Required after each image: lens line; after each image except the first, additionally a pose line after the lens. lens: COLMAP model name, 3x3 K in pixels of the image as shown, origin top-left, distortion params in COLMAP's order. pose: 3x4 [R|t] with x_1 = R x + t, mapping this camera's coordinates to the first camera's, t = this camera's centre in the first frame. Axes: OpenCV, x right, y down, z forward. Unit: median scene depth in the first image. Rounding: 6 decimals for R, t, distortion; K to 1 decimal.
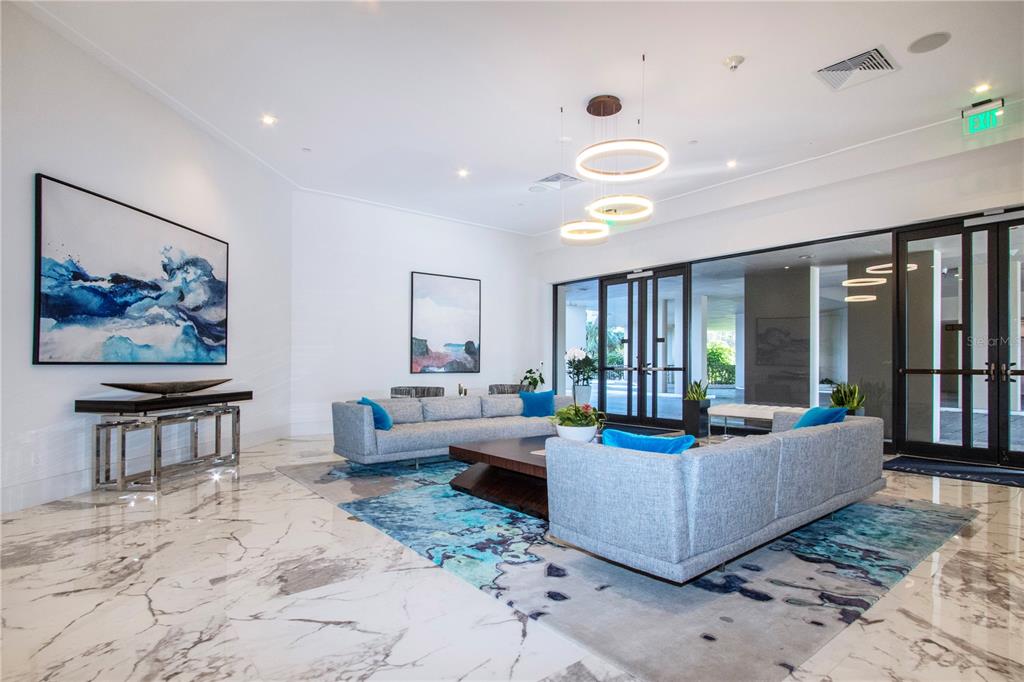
lens RADIAL K [[526.0, 0, 510.3], [0, 526.0, 359.5], [0, 0, 1]] dist [-0.017224, 0.000507]
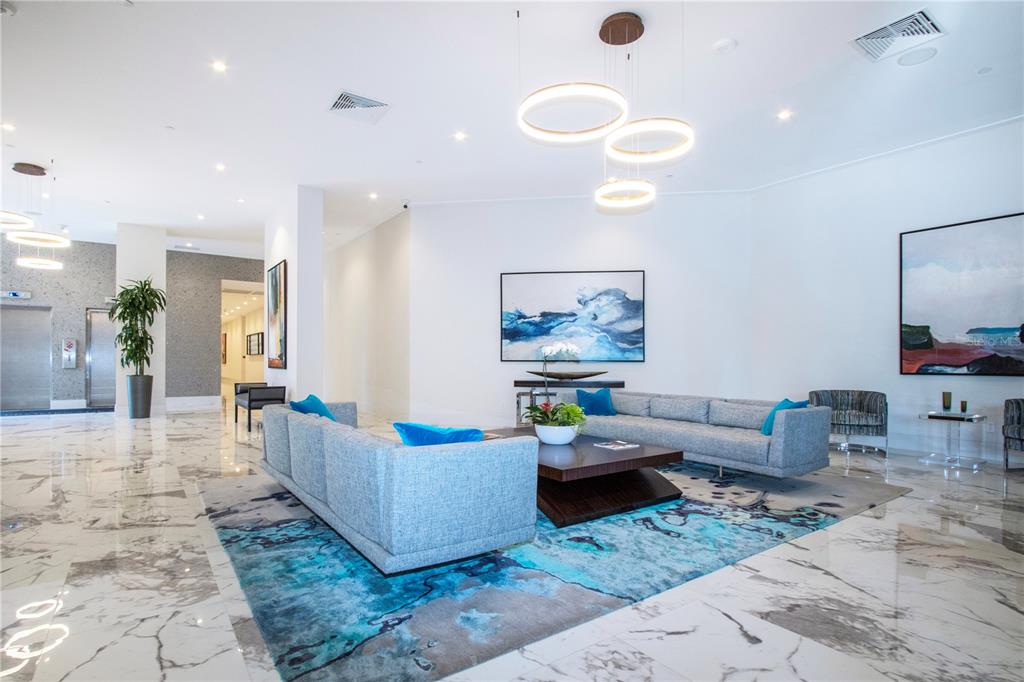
lens RADIAL K [[526.0, 0, 510.3], [0, 526.0, 359.5], [0, 0, 1]] dist [-0.017224, 0.000507]
pose [[-0.061439, -0.006339, -0.998091, 0.992004], [0.006559, 0.999956, -0.006755, 0.012929], [0.998089, -0.006961, -0.061394, 0.905934]]
